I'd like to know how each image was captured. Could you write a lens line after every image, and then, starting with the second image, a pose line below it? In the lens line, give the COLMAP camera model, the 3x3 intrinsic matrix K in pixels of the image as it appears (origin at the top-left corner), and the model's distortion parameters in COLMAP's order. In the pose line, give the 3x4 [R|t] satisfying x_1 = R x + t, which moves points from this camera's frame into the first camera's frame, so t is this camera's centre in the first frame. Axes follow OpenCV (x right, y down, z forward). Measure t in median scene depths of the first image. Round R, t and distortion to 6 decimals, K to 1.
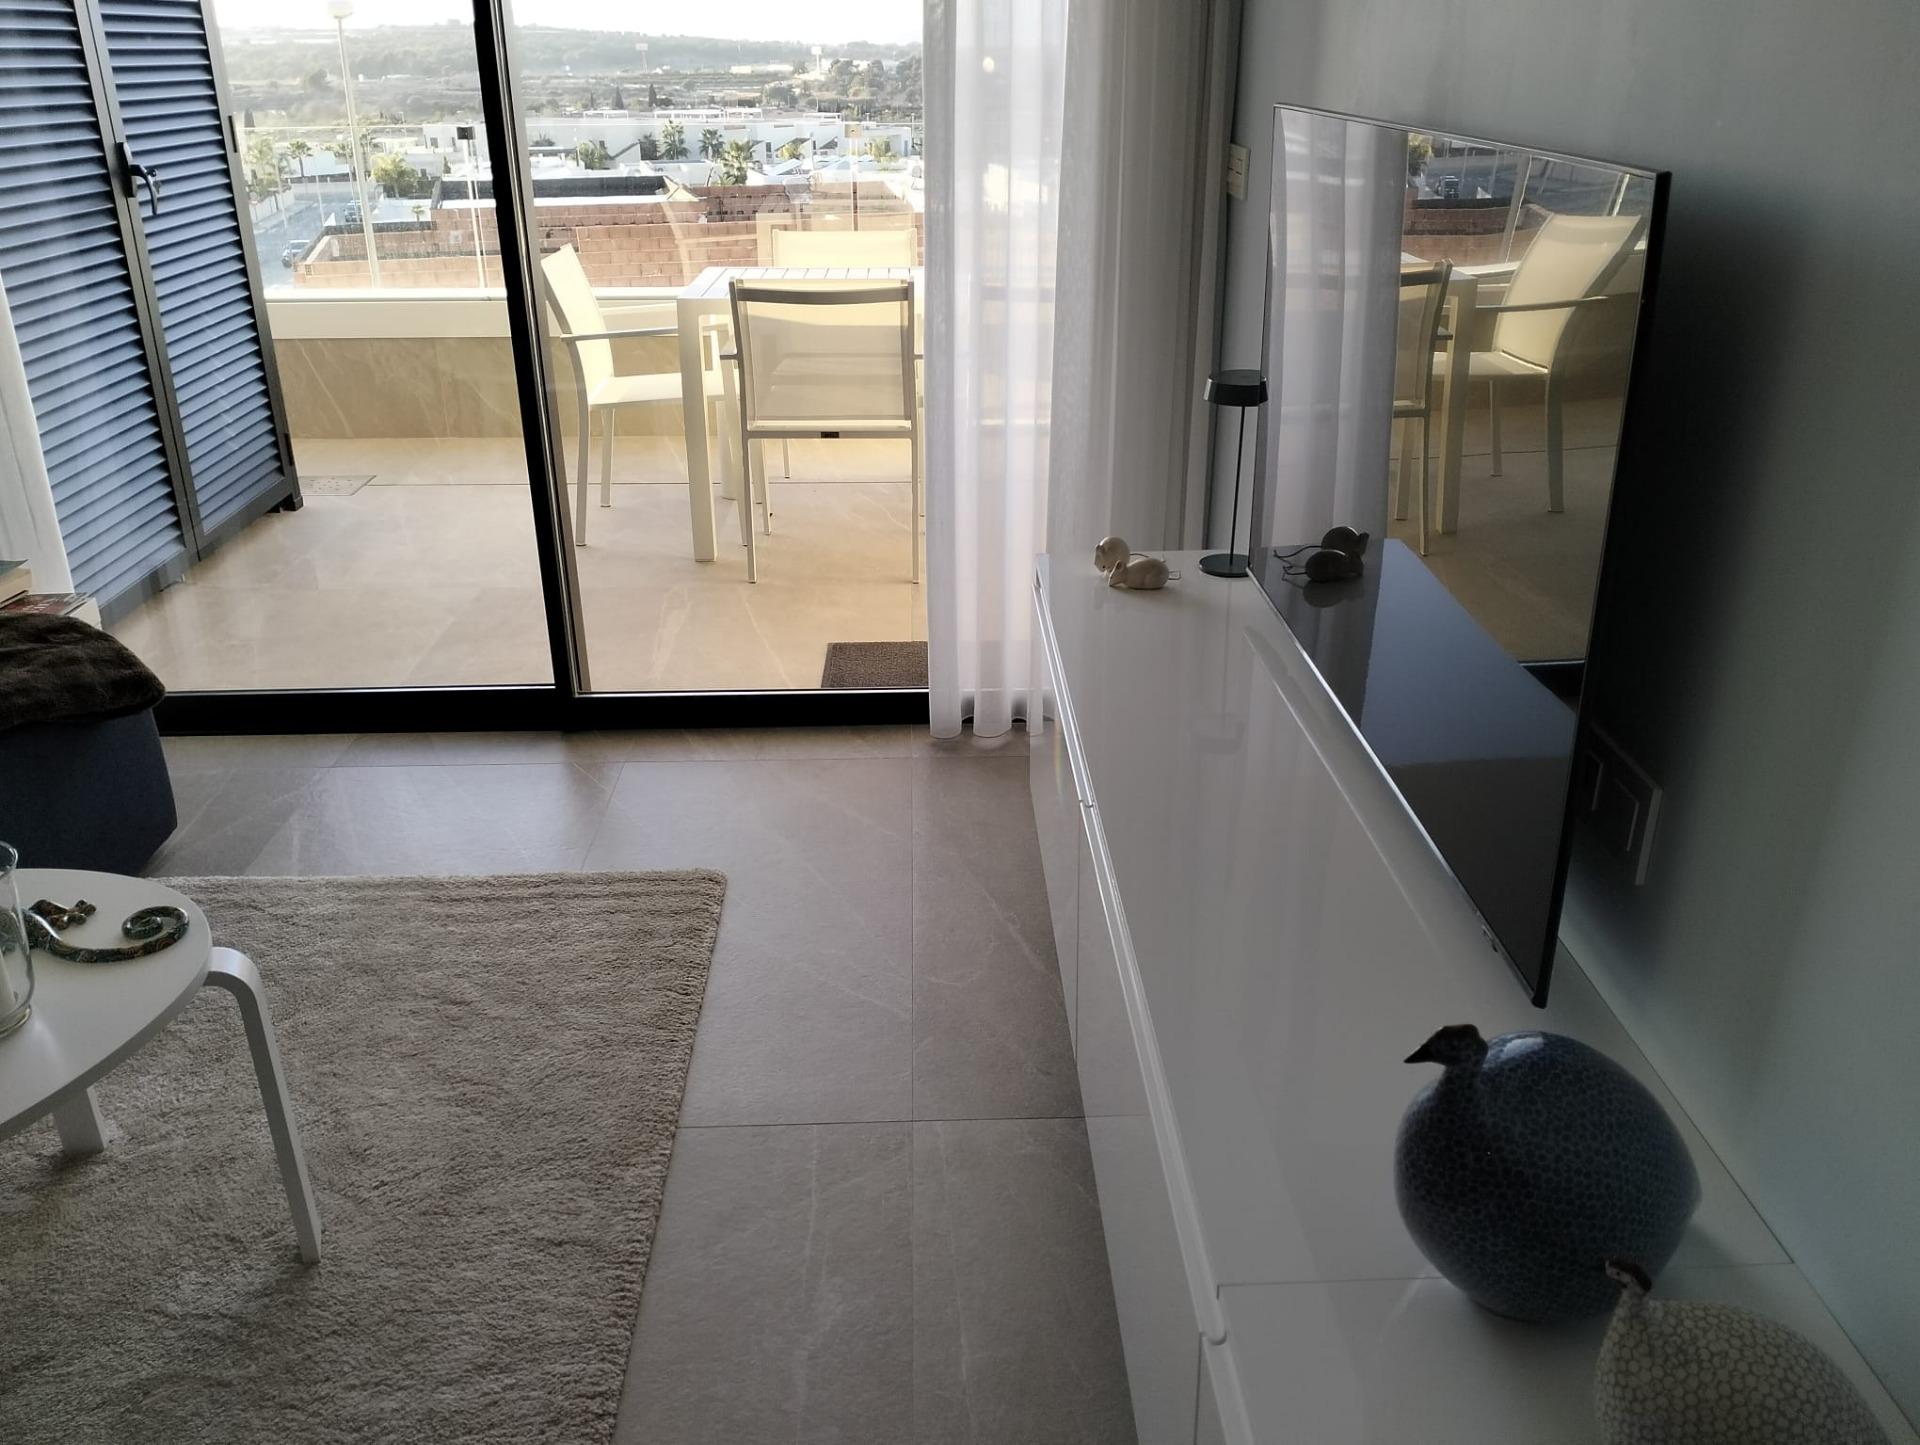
lens RADIAL K [[1547.8, 0, 960.0], [0, 1547.8, 722.5], [0, 0, 1]] dist [0.055777, -0.094930]
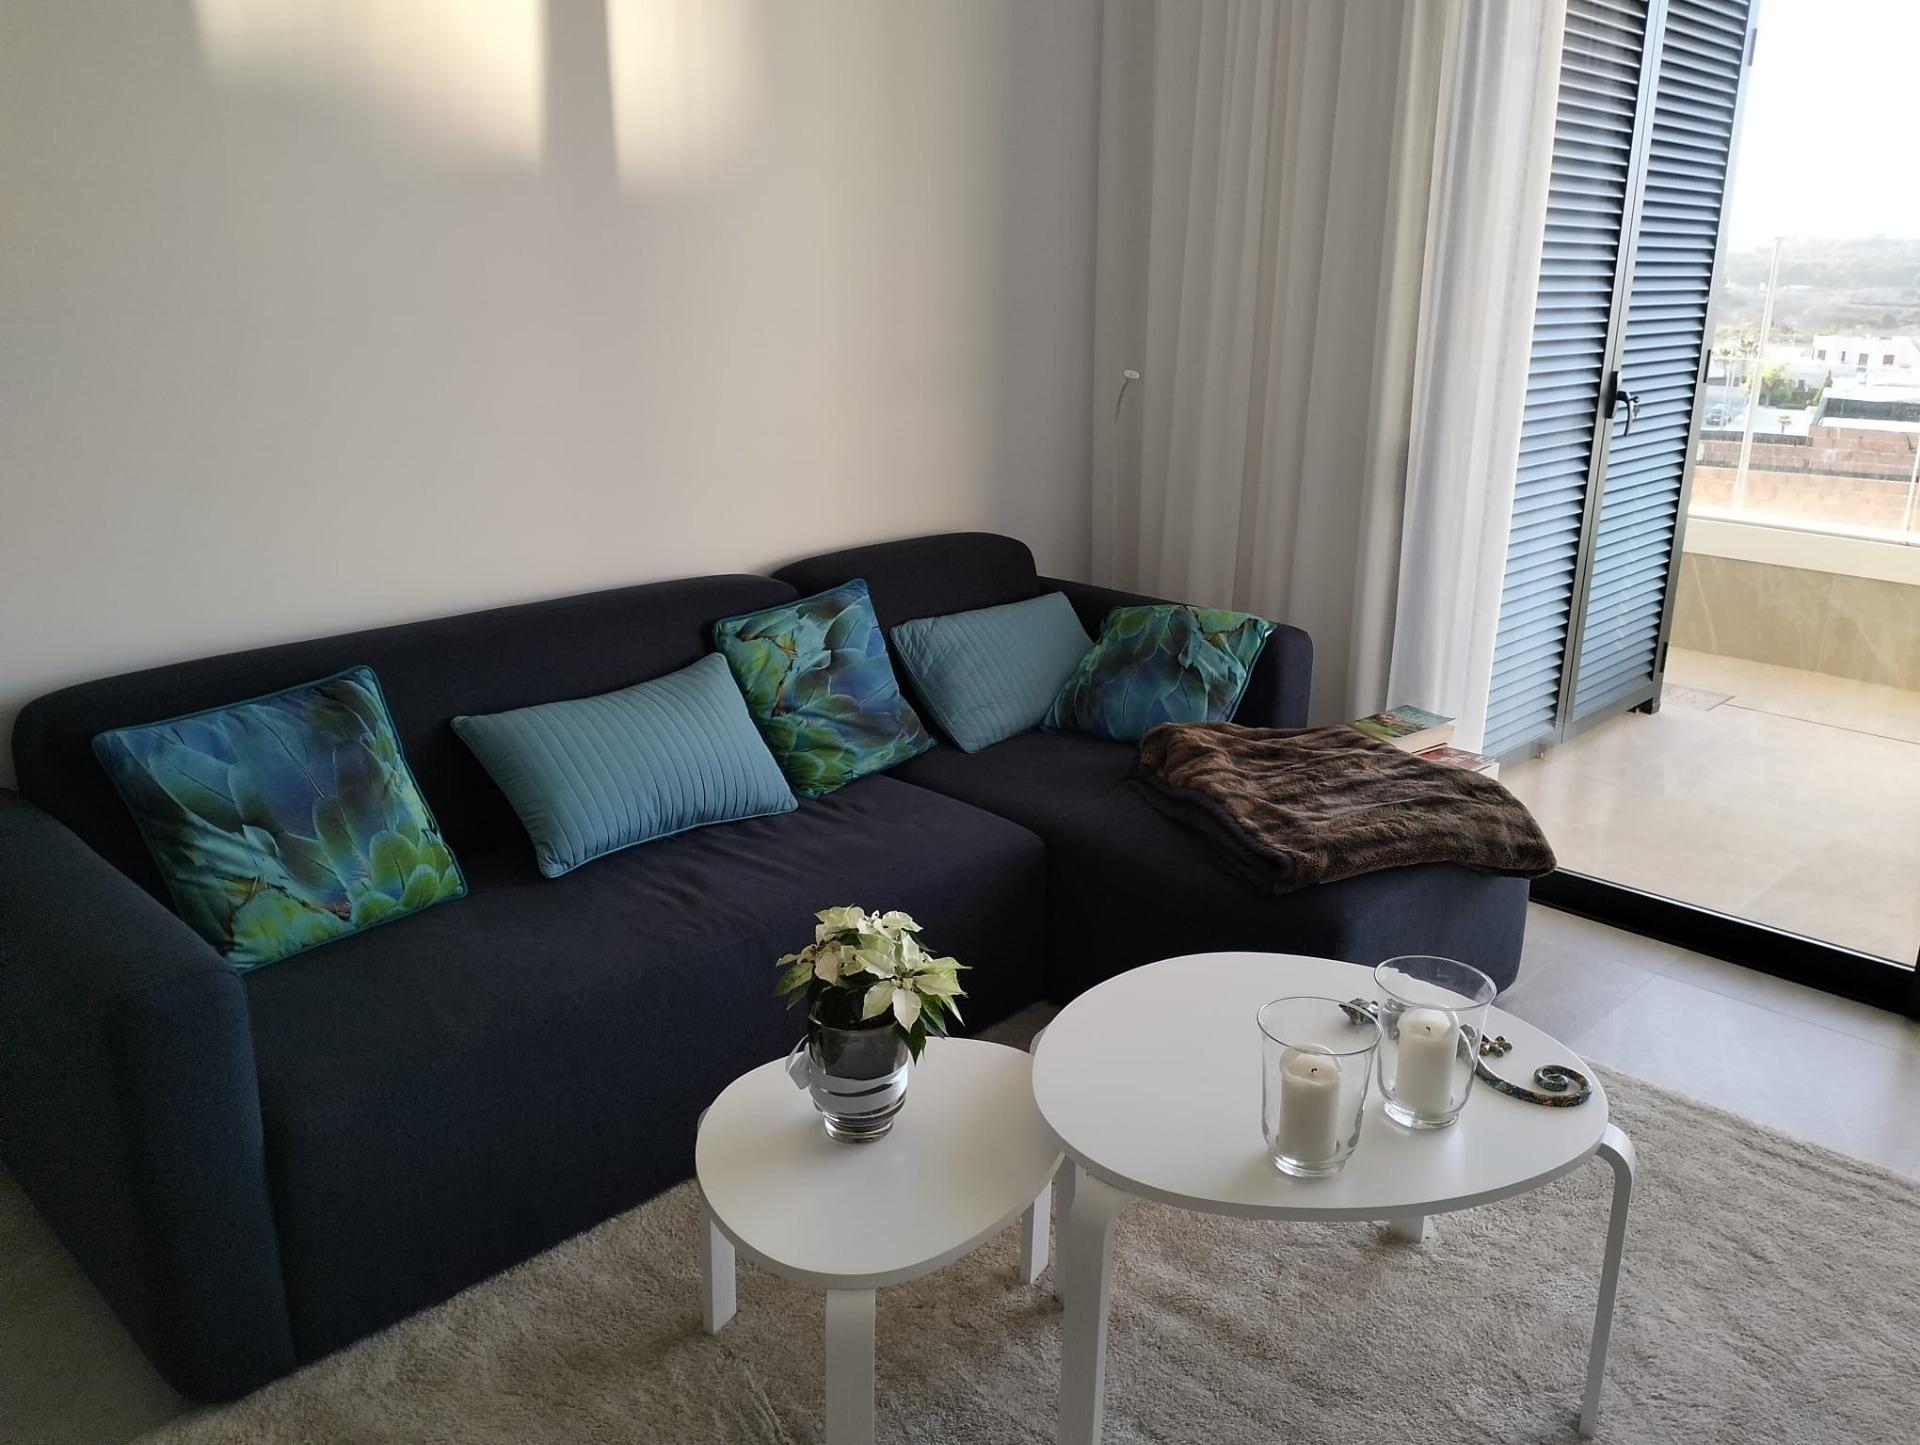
lens RADIAL K [[1553.3, 0, 957.9], [0, 1553.3, 733.0], [0, 0, 1]] dist [0.003918, -0.032969]
pose [[0.693539, 0.230423, -0.682575, -0.061773], [-0.303529, 0.952731, 0.013218, 0.003636], [0.653356, 0.198014, 0.730696, -0.087021]]
